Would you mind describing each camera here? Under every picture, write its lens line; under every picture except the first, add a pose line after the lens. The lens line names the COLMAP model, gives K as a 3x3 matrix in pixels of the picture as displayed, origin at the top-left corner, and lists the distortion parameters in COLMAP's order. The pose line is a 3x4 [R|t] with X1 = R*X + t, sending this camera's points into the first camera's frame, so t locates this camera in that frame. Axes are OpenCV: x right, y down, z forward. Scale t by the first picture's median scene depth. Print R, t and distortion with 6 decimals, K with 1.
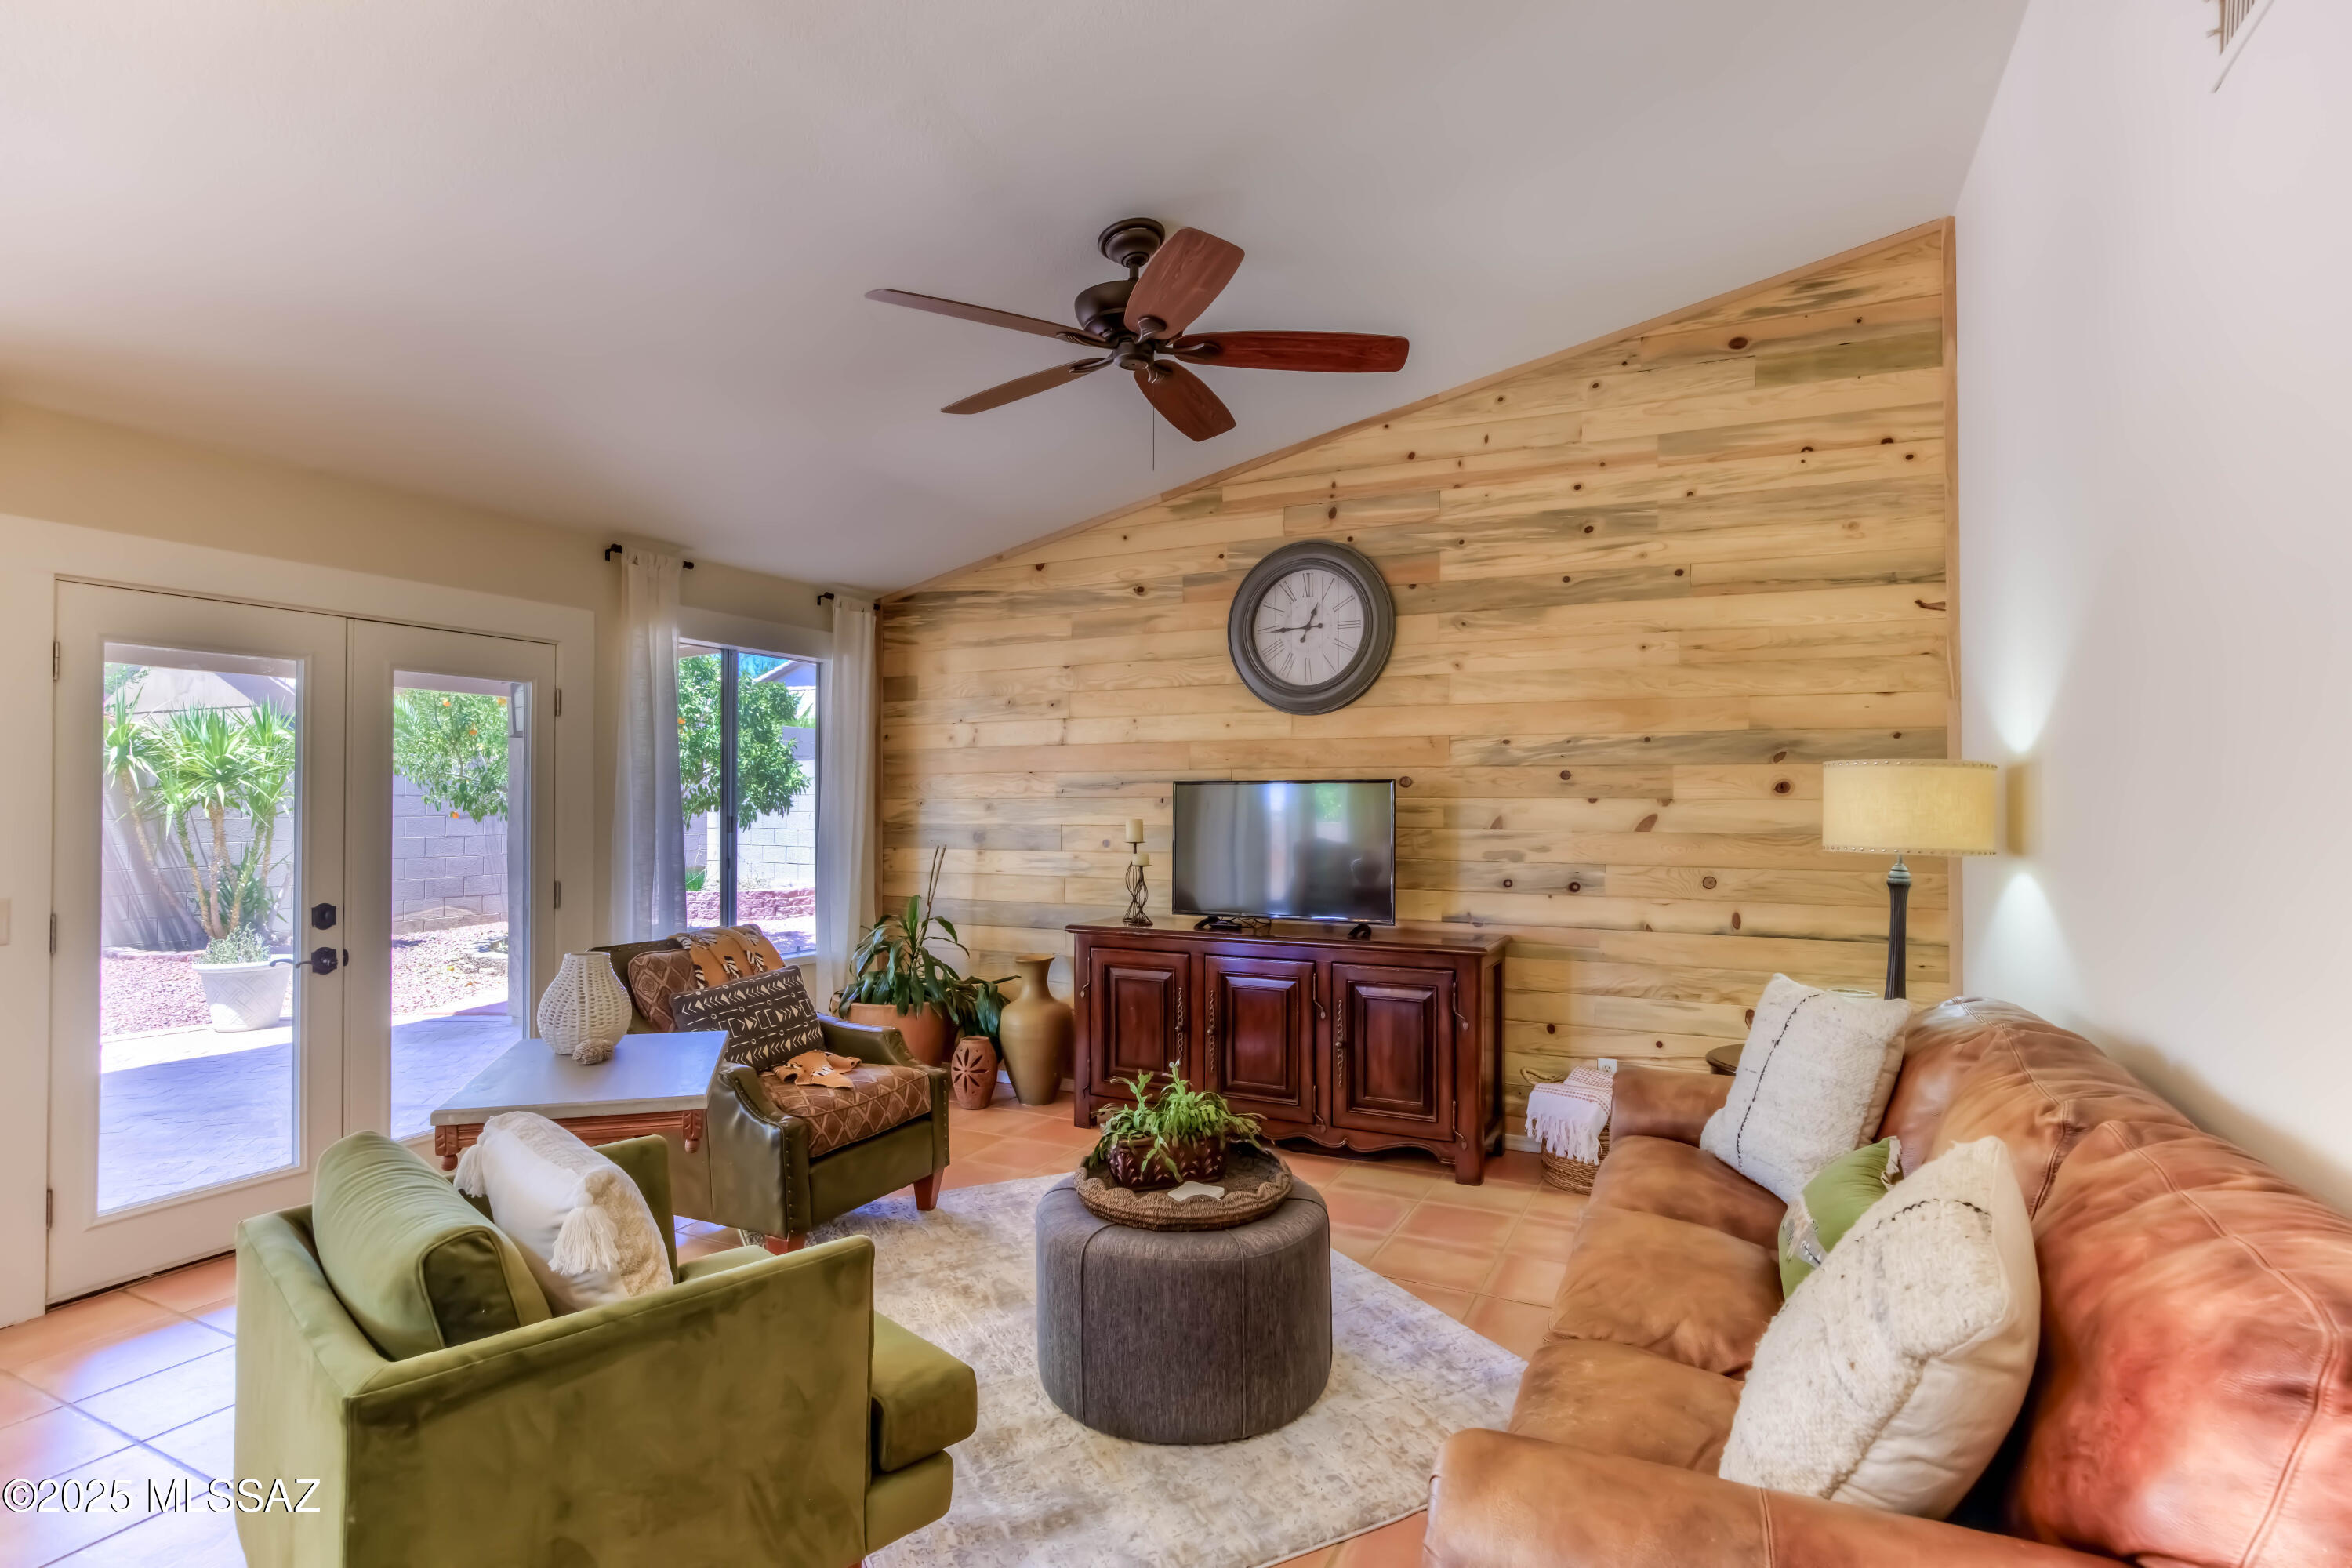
lens RADIAL K [[1166.6, 0, 1167.0], [0, 1166.6, 791.6], [0, 0, 1]] dist [-0.018356, 0.001786]
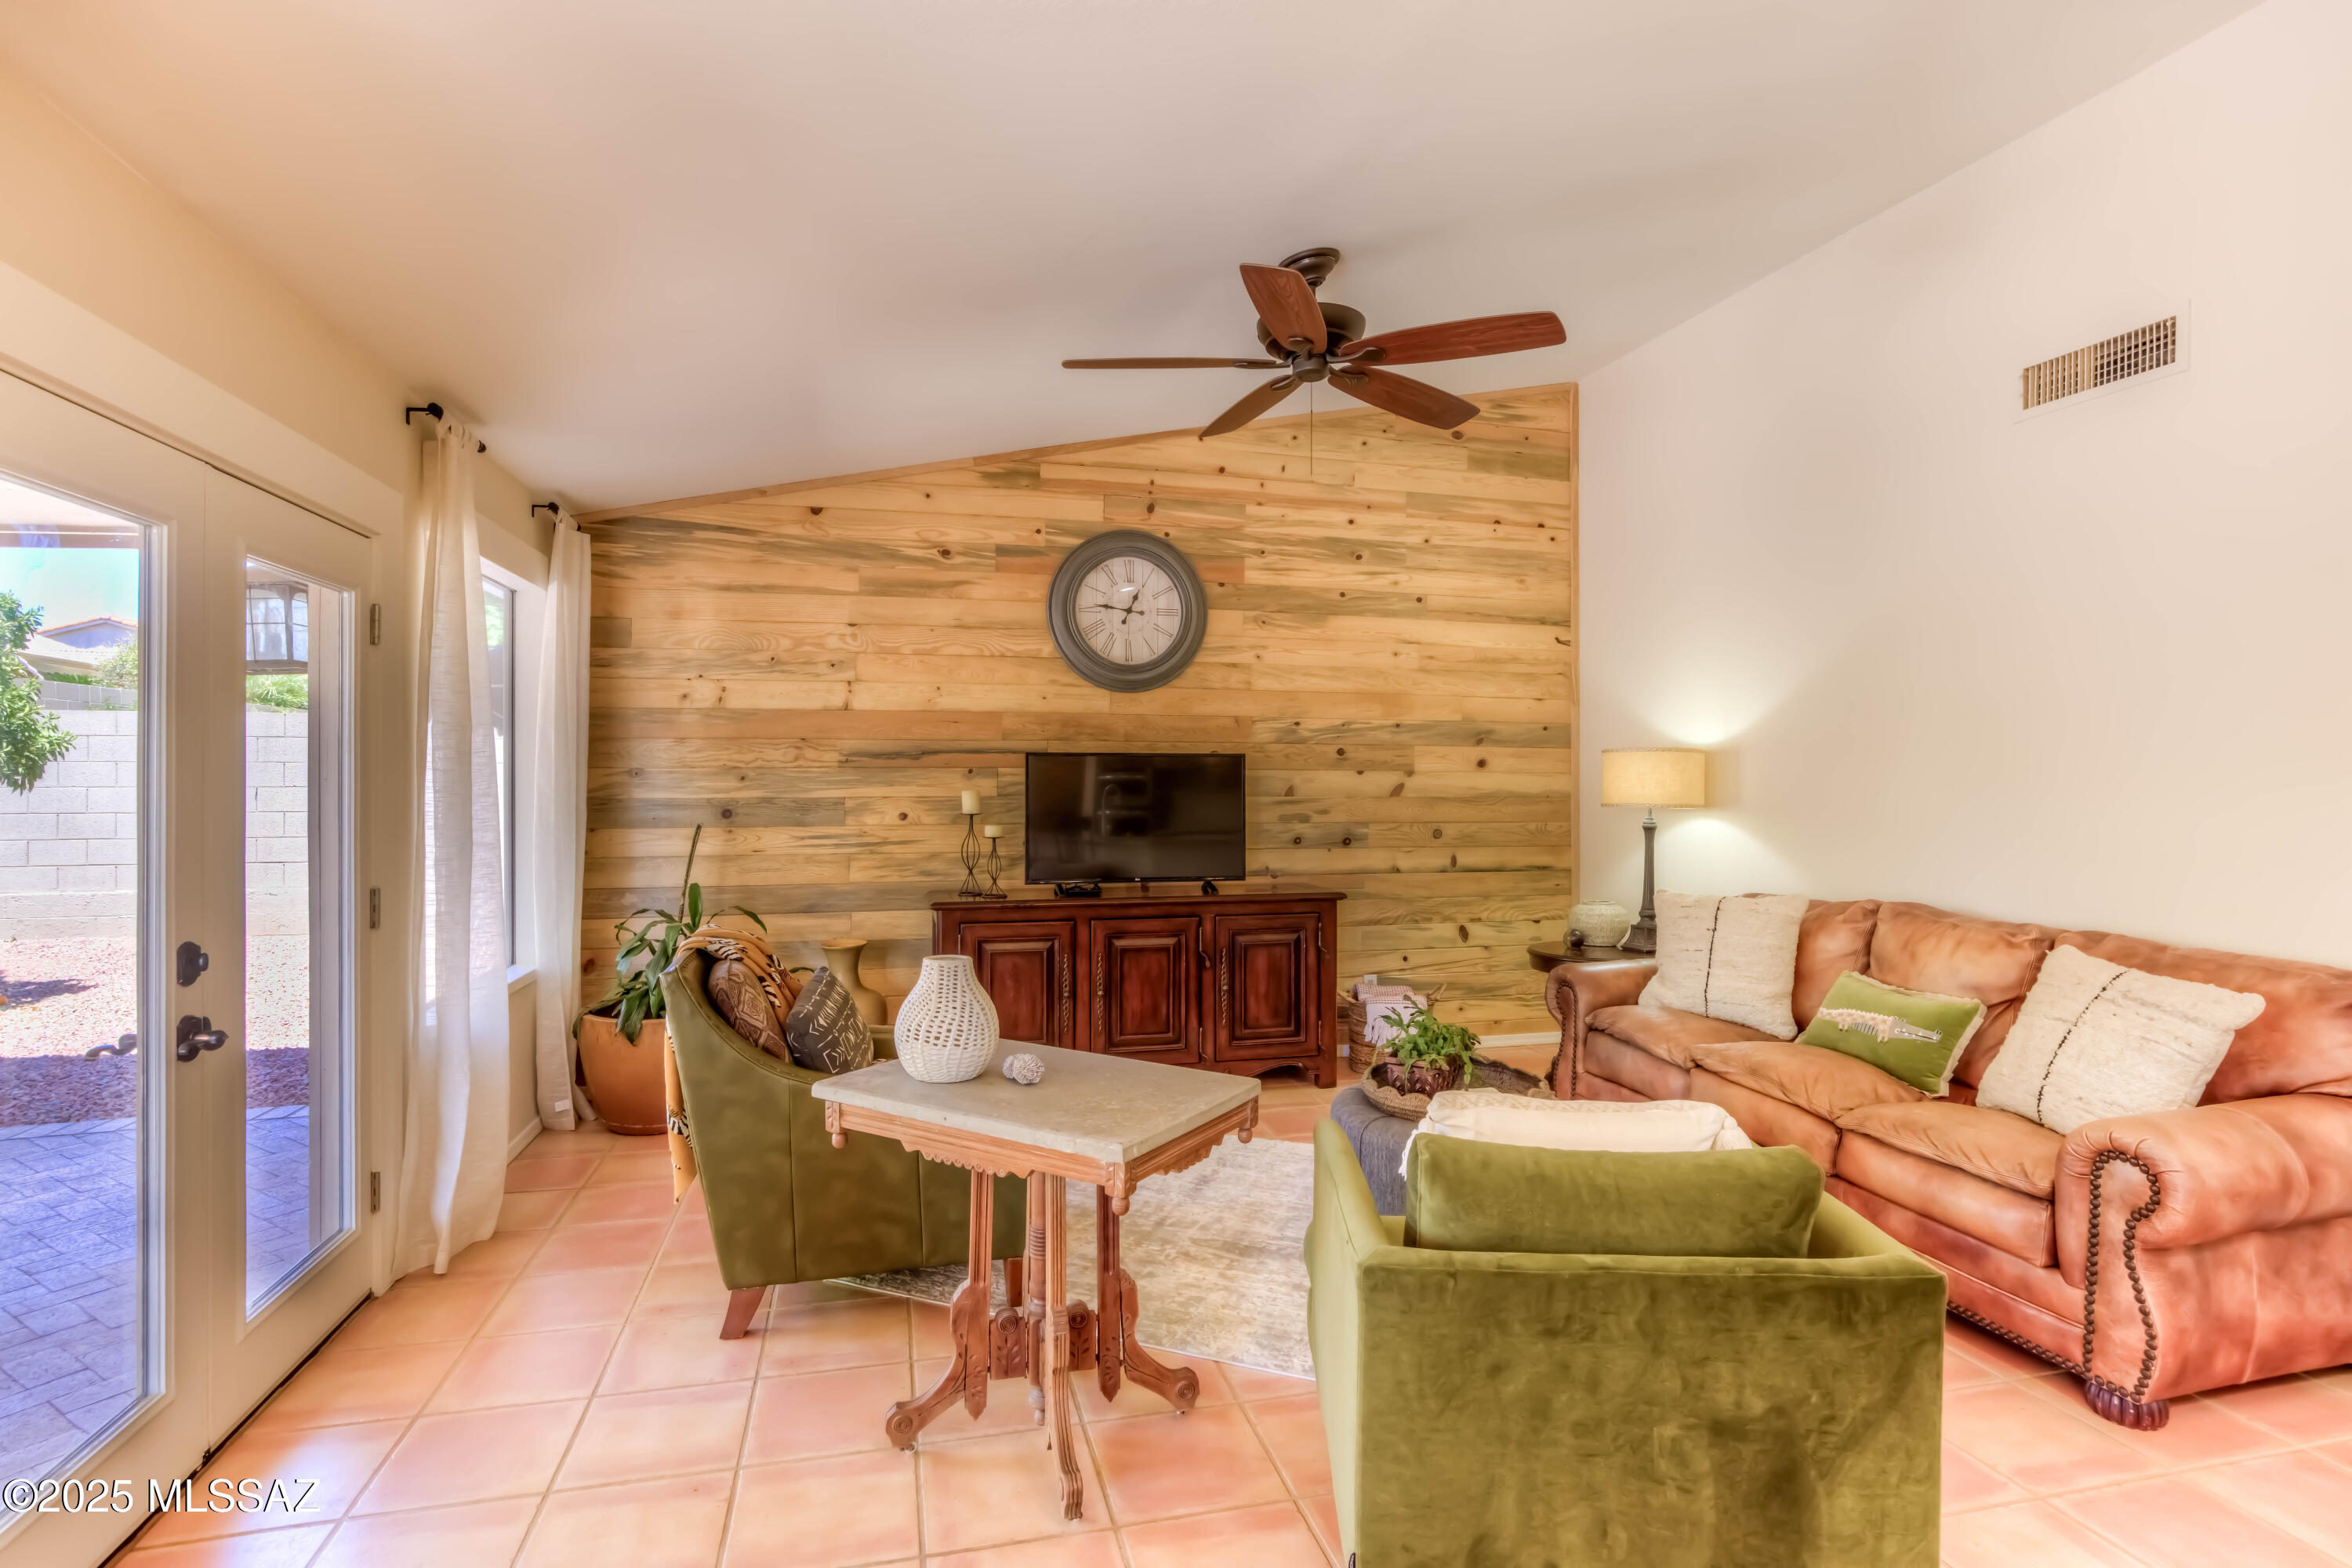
lens RADIAL K [[1166.6, 0, 1174.2], [0, 1166.6, 774.1], [0, 0, 1]] dist [-0.018356, 0.001786]
pose [[0.752450, 0.001047, 0.658648, -0.602540], [-0.007830, 0.999942, 0.007356, 0.001671], [-0.658603, -0.010692, 0.752415, 0.175225]]
